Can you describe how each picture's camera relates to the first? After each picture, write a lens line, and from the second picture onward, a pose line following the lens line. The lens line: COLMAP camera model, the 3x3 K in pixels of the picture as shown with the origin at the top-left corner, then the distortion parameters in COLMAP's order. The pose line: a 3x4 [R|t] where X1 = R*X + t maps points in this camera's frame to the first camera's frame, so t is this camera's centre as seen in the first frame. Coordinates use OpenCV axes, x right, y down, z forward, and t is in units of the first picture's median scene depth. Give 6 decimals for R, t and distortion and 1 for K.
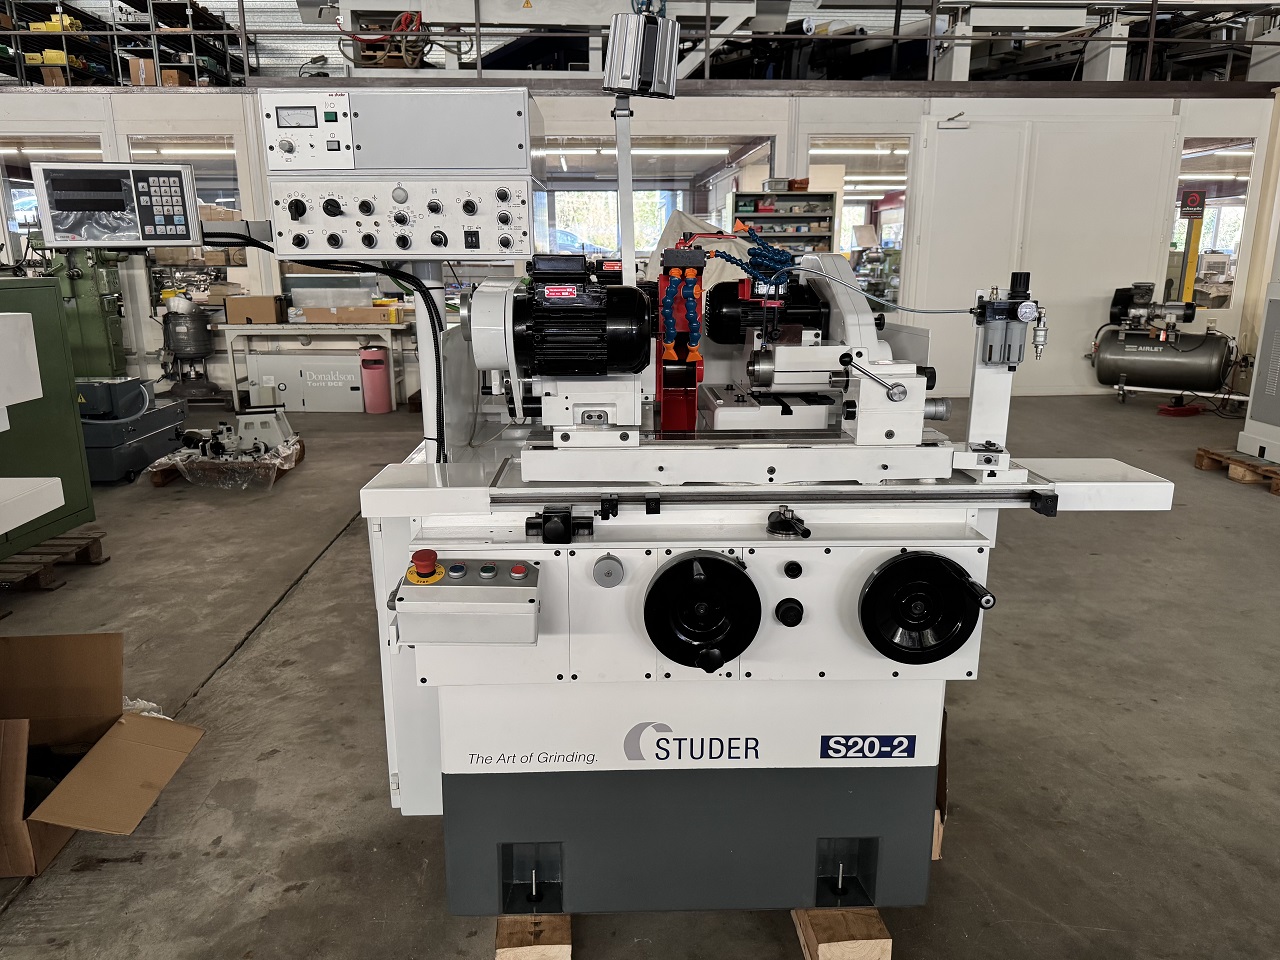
lens RADIAL K [[894.2, 0, 640.0], [0, 894.2, 480.0], [0, 0, 1]] dist [0.111483, -0.157983]
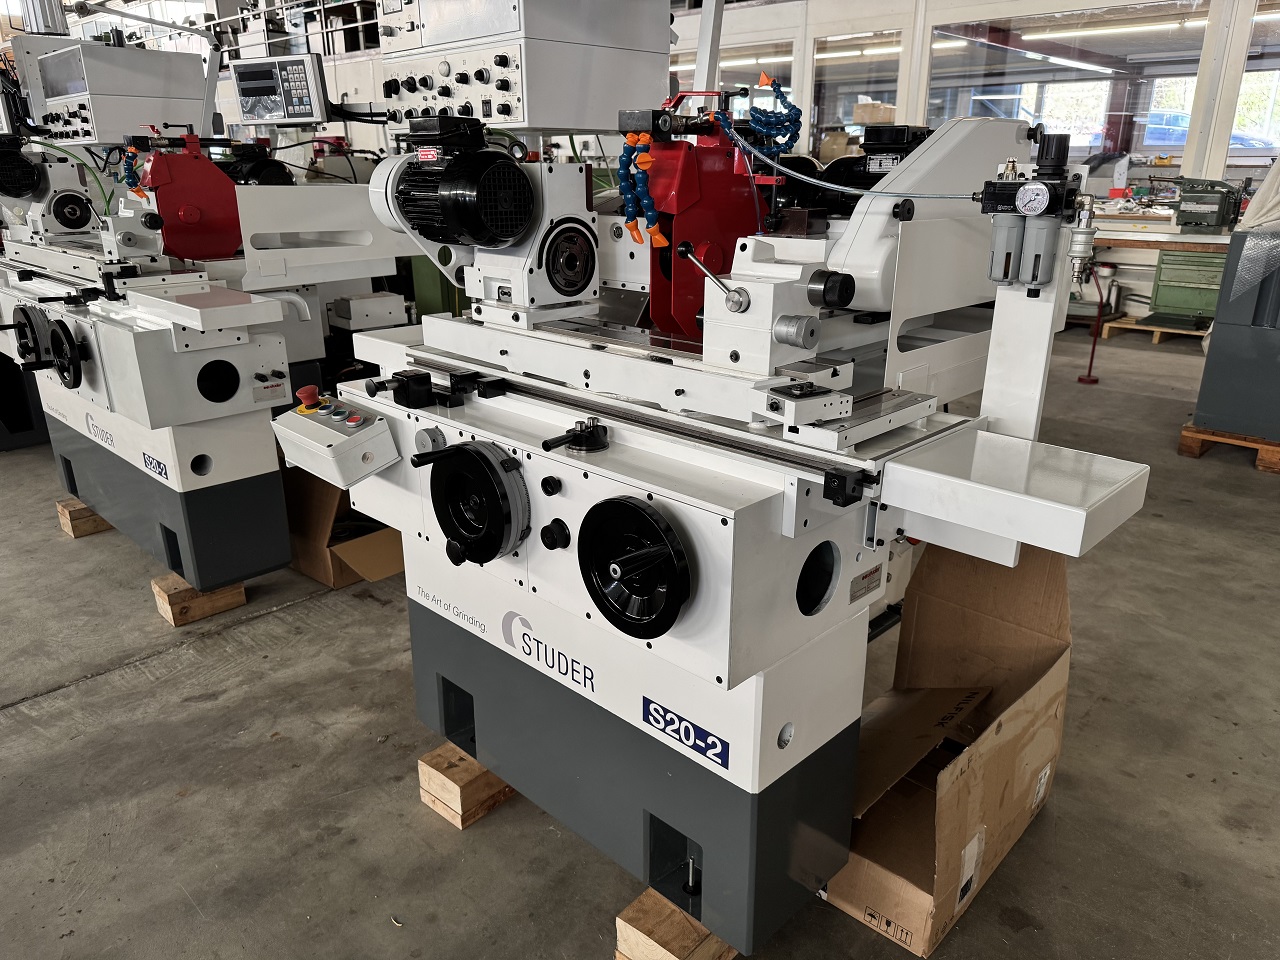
lens RADIAL K [[894.2, 0, 640.0], [0, 894.2, 480.0], [0, 0, 1]] dist [0.111483, -0.157983]
pose [[0.699801, 0.237413, -0.673732, 0.724862], [-0.171005, 0.971409, 0.164688, -0.057459], [0.693568, -0.000037, 0.720391, 0.379040]]
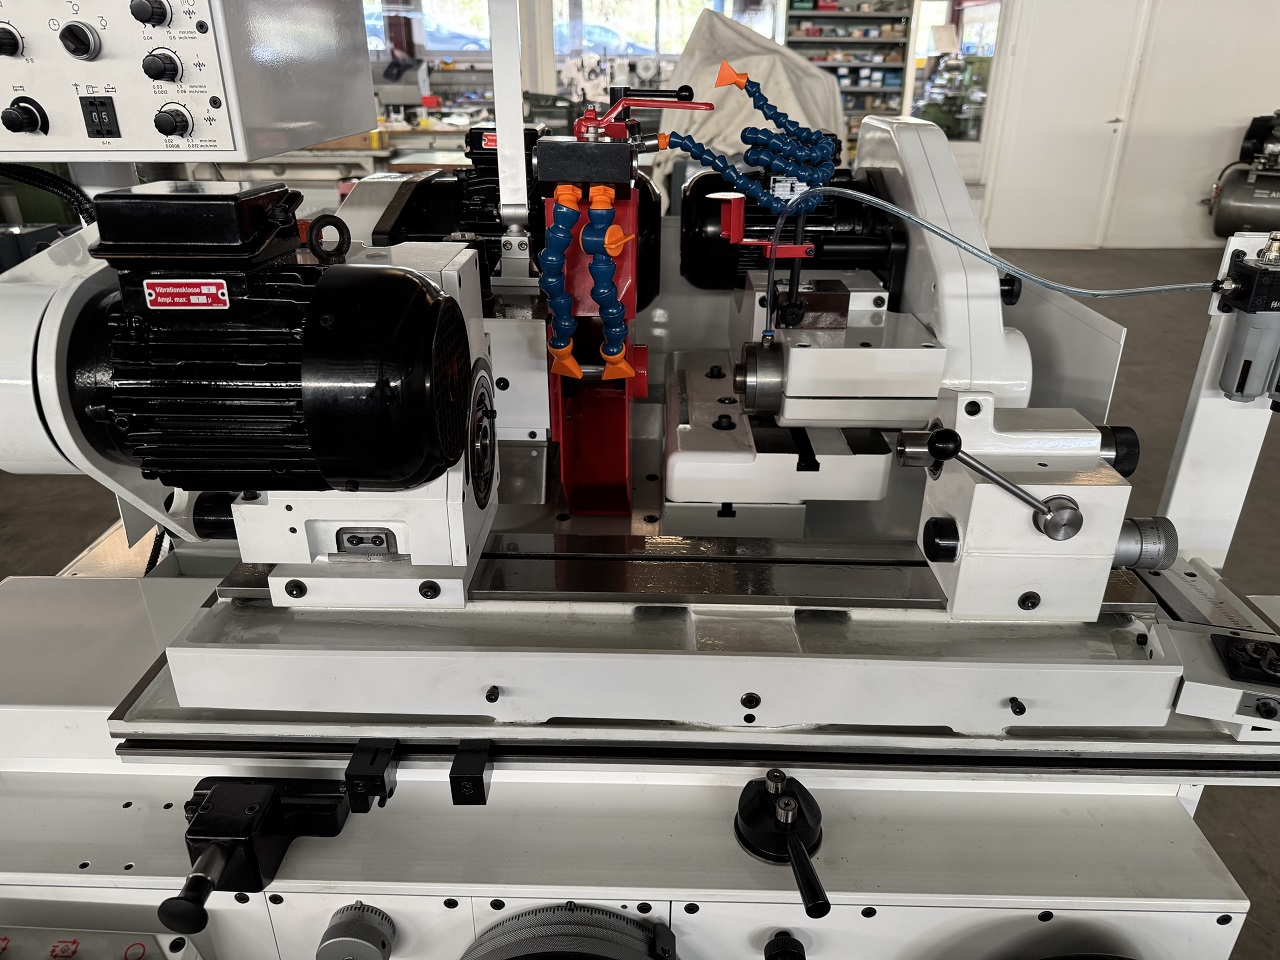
lens RADIAL K [[913.0, 0, 646.3], [0, 913.0, 474.8], [0, 0, 1]] dist [0.002289, -0.000364]
pose [[0.998855, 0.026611, -0.039768, 0.101934], [-0.018711, 0.982135, 0.187244, -0.182649], [0.044040, -0.186285, 0.981508, 0.539301]]
